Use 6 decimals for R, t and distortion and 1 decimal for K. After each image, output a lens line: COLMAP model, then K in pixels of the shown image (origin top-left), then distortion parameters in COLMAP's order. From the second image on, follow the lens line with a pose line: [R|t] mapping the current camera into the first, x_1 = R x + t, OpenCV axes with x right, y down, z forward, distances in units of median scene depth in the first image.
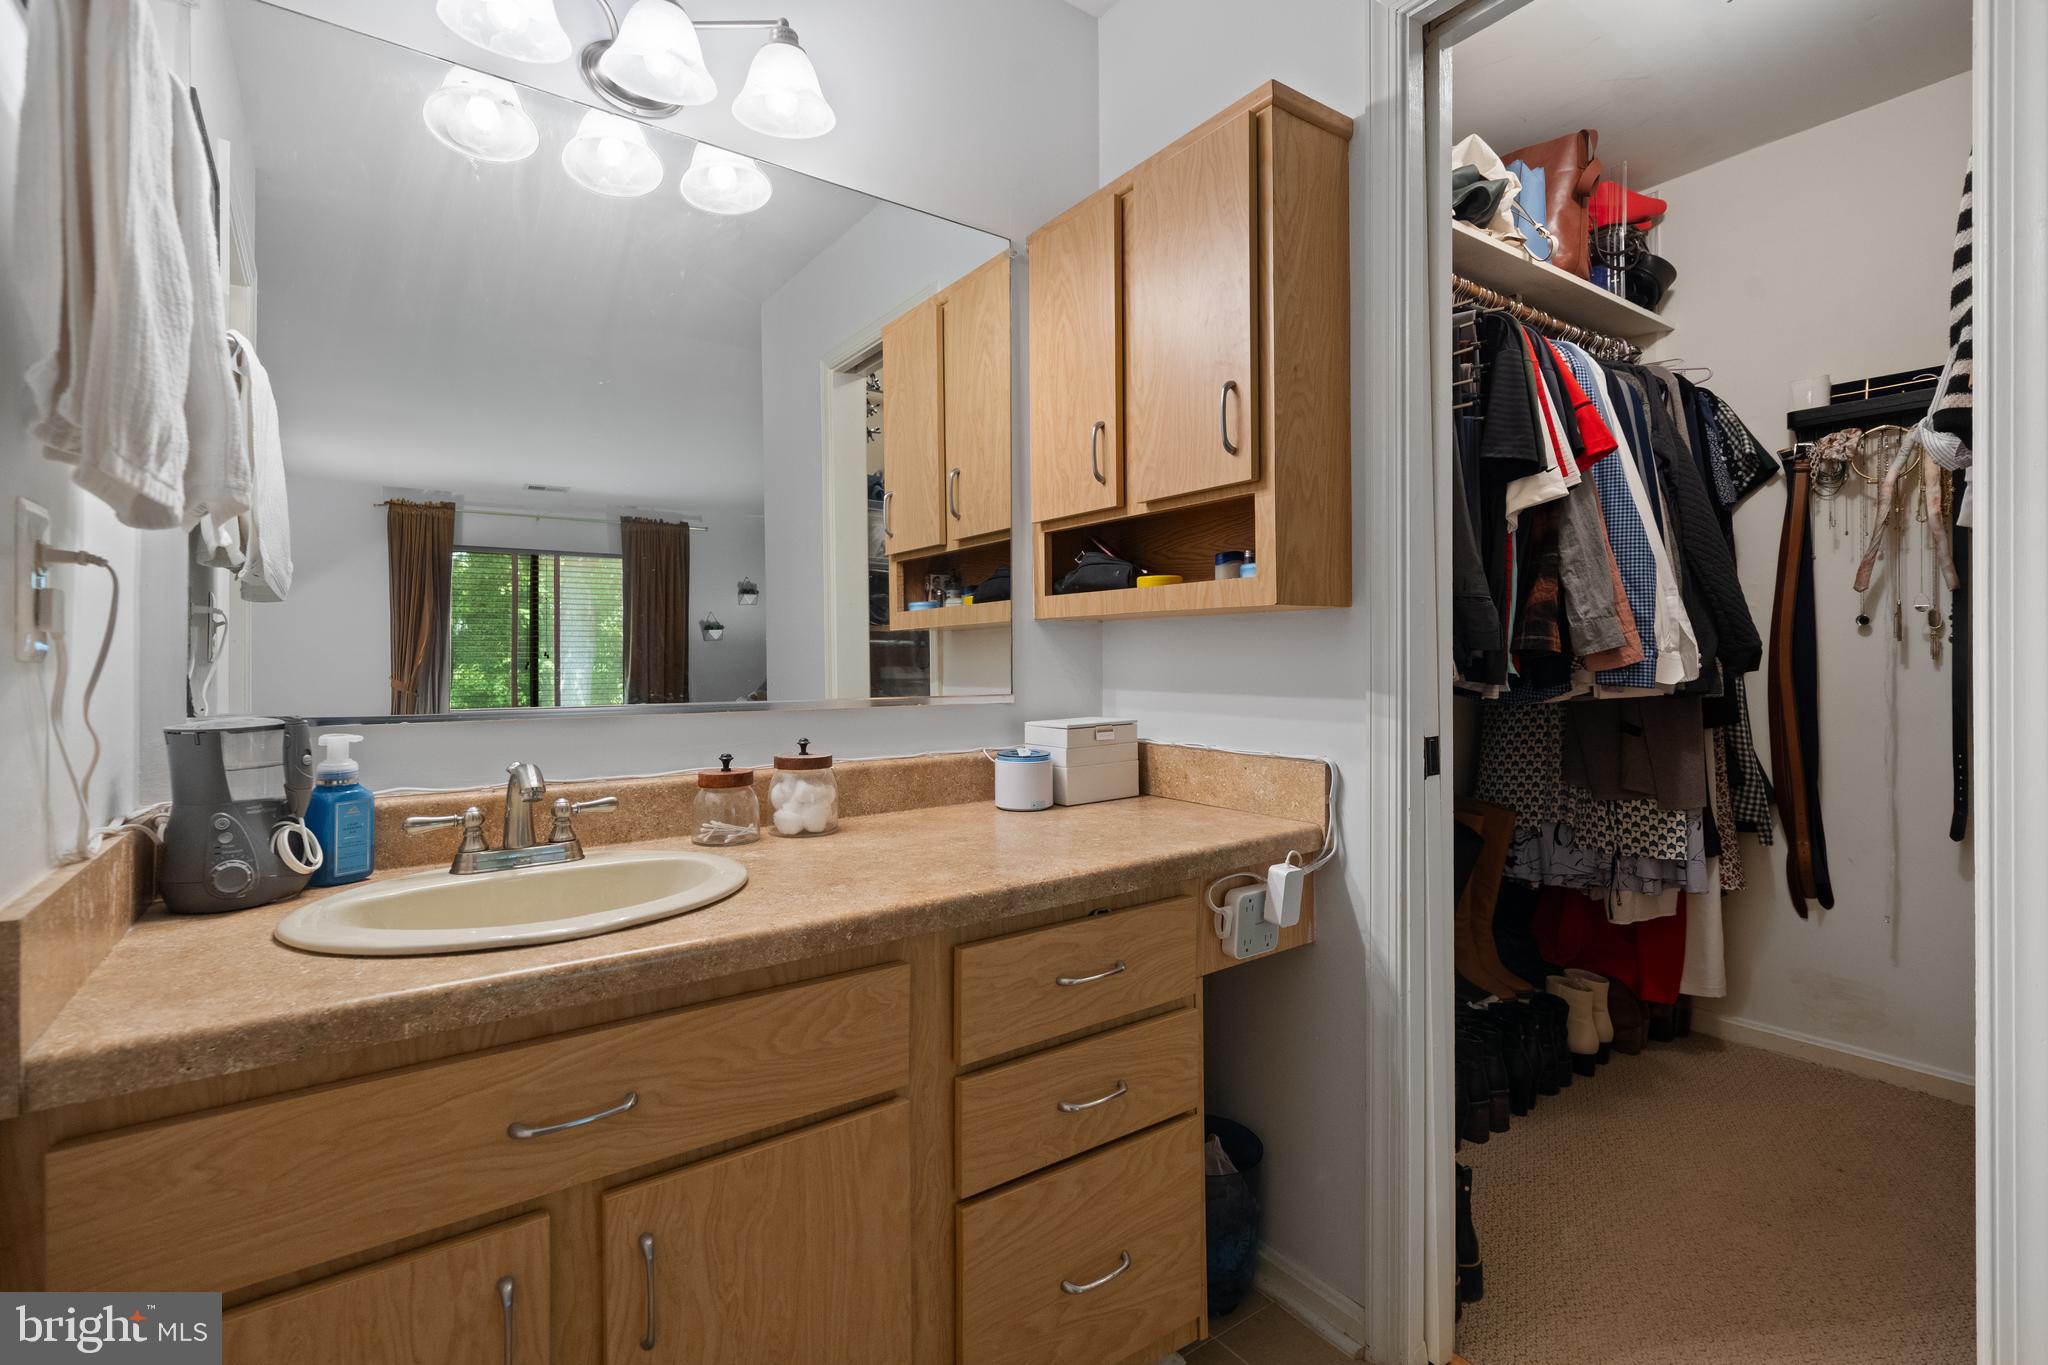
lens RADIAL K [[936.8, 0, 1025.3], [0, 936.8, 651.5], [0, 0, 1]] dist [0.001311, 0.000522]
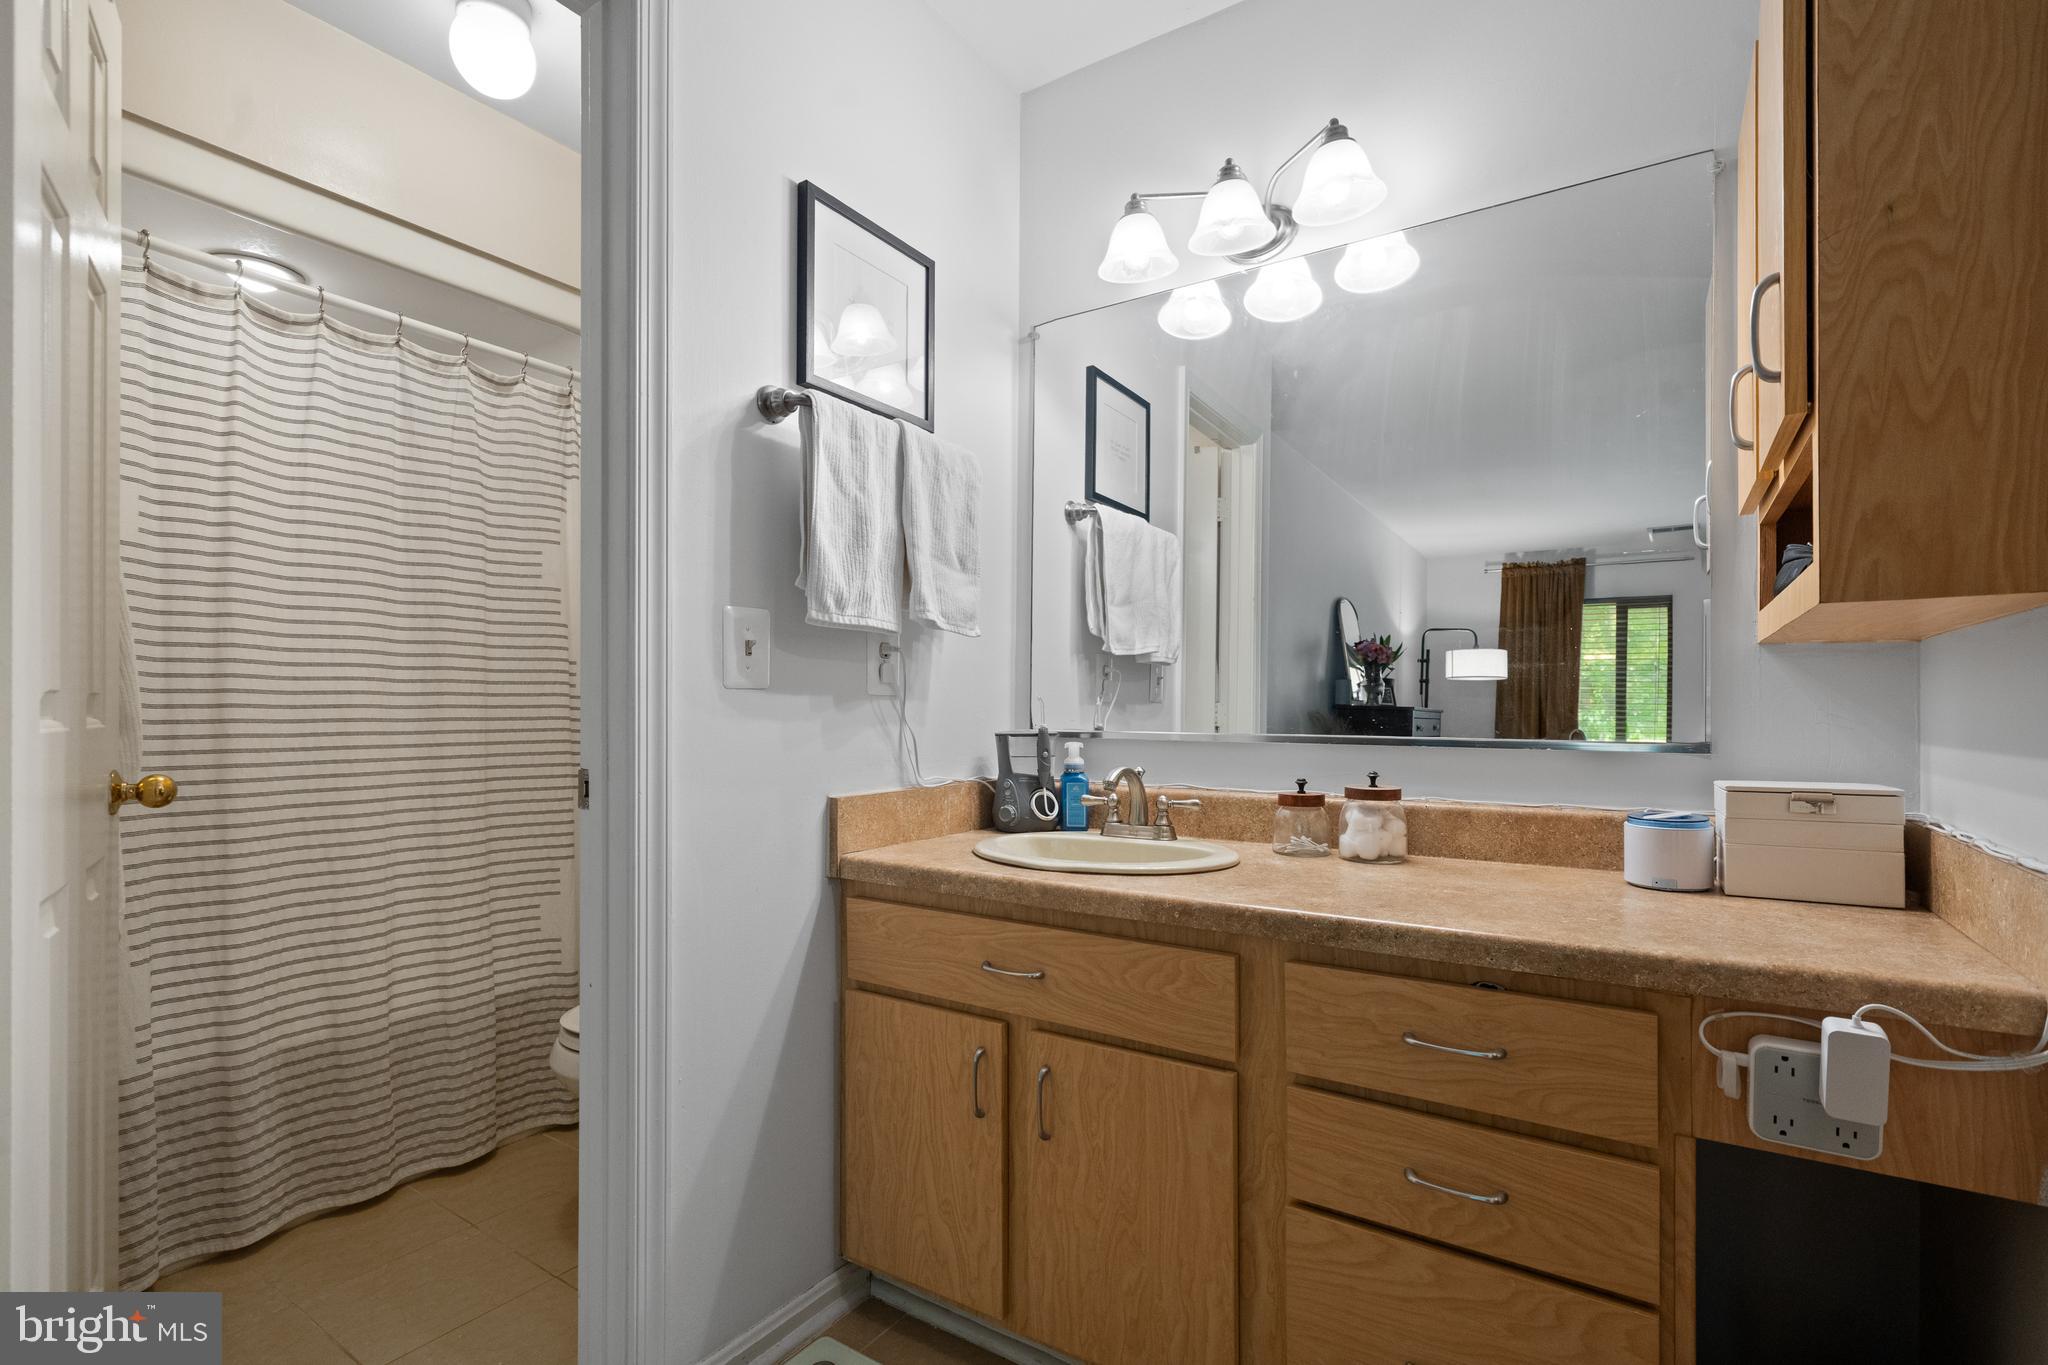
lens RADIAL K [[935.5, 0, 1027.1], [0, 935.5, 710.7], [0, 0, 1]] dist [0.000025, 0.000063]
pose [[0.367455, 0.006471, -0.930019, 0.660616], [-0.001161, 0.999978, 0.006499, 0.018885], [0.930040, -0.001308, 0.367455, 0.267704]]
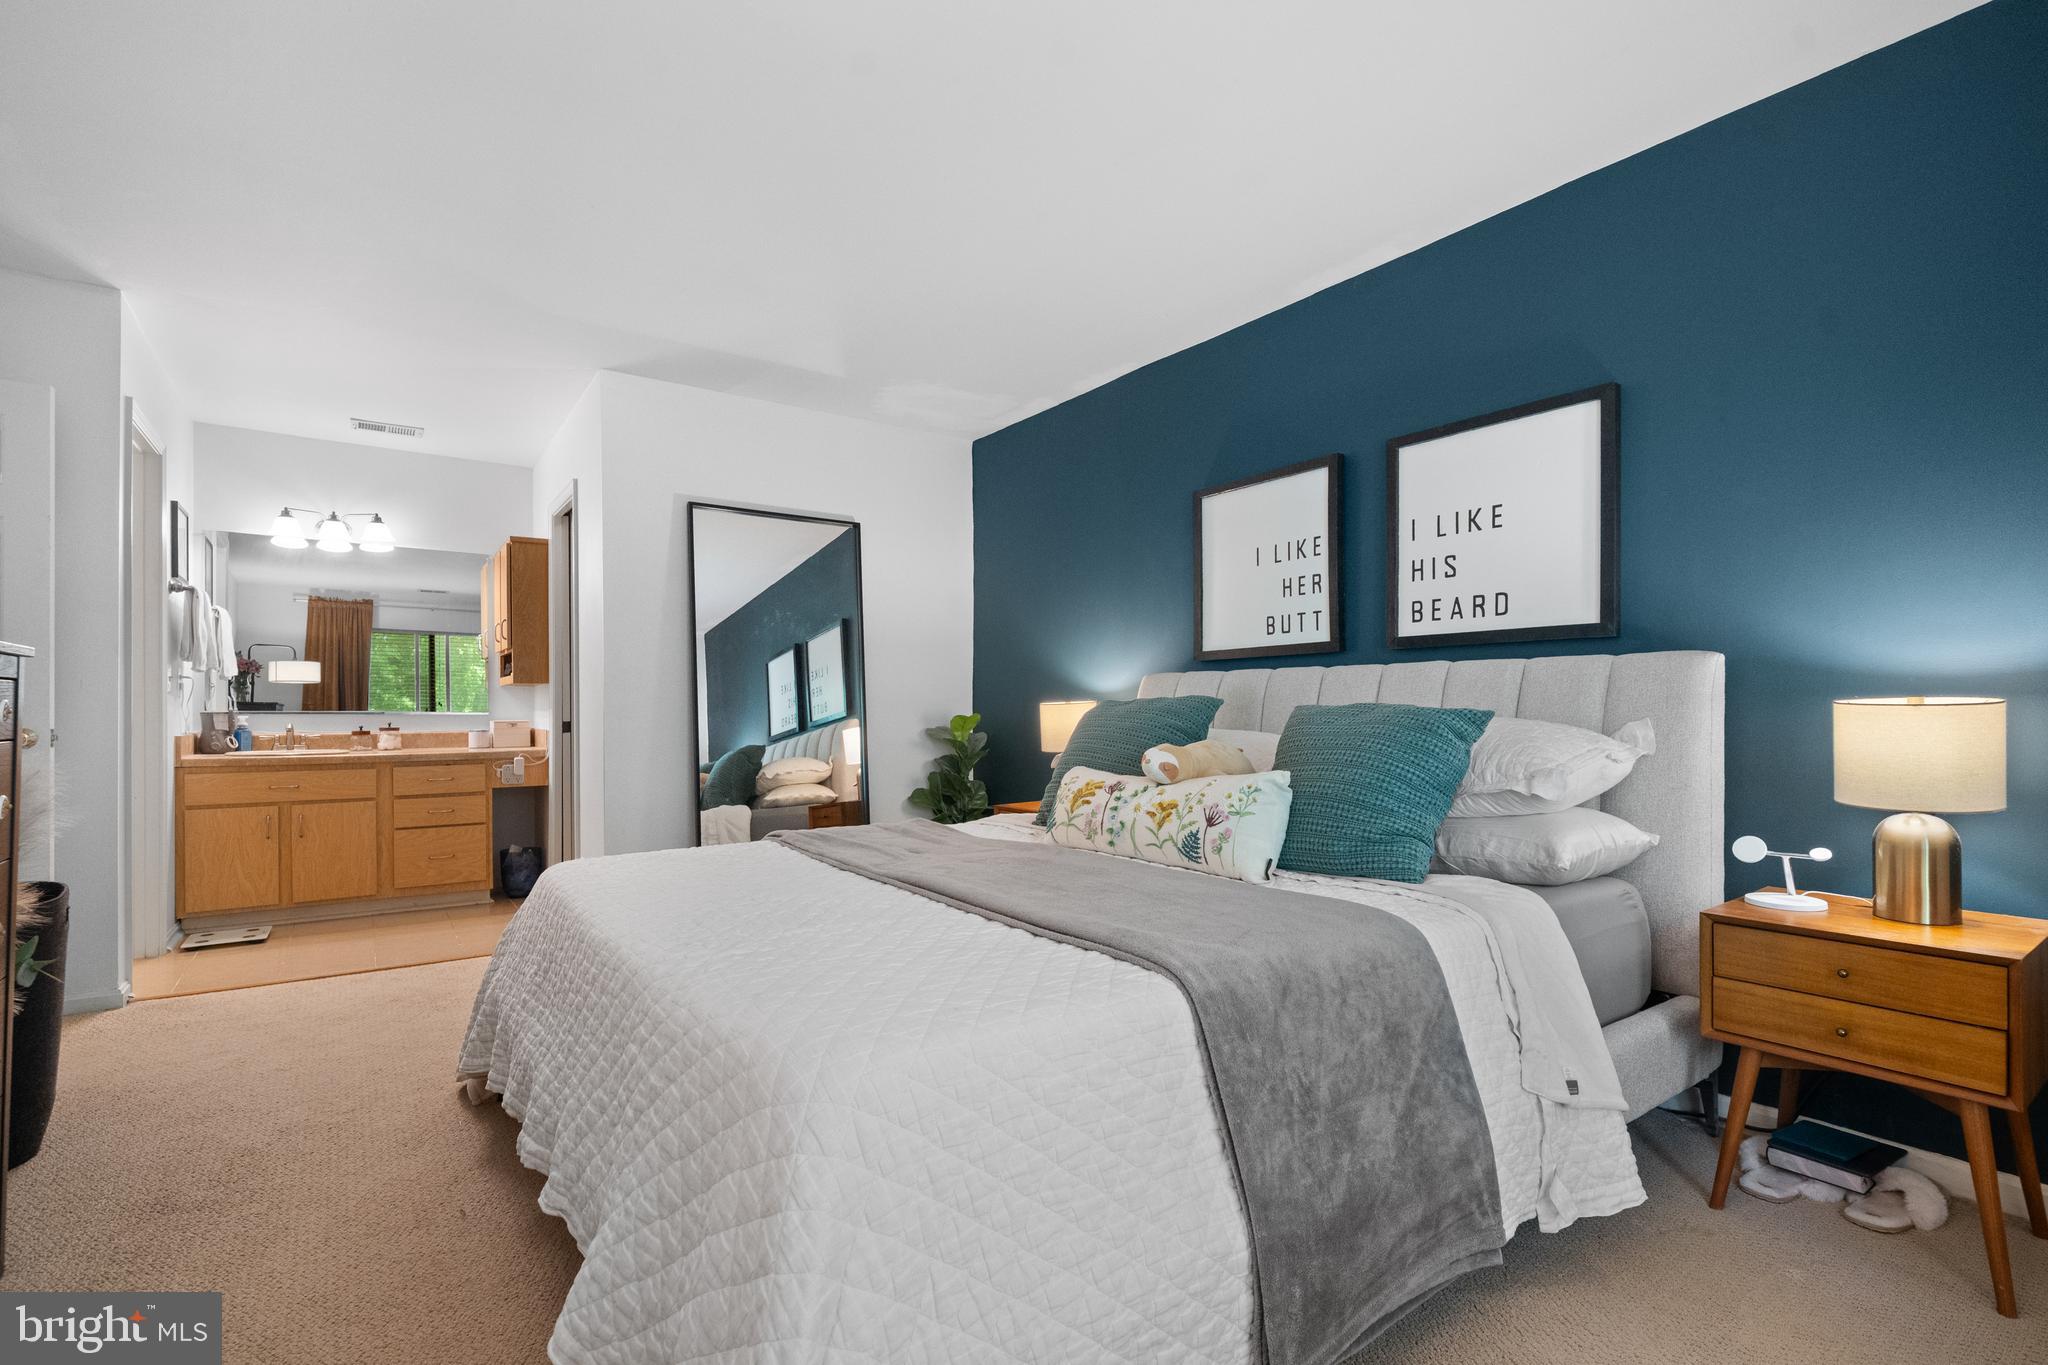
lens RADIAL K [[935.5, 0, 1027.1], [0, 935.5, 710.7], [0, 0, 1]] dist [0.000025, 0.000063]
pose [[0.999973, 0.003803, 0.006240, 2.188516], [-0.003829, 0.999984, 0.004191, 0.031027], [-0.006224, -0.004215, 0.999972, -2.545626]]
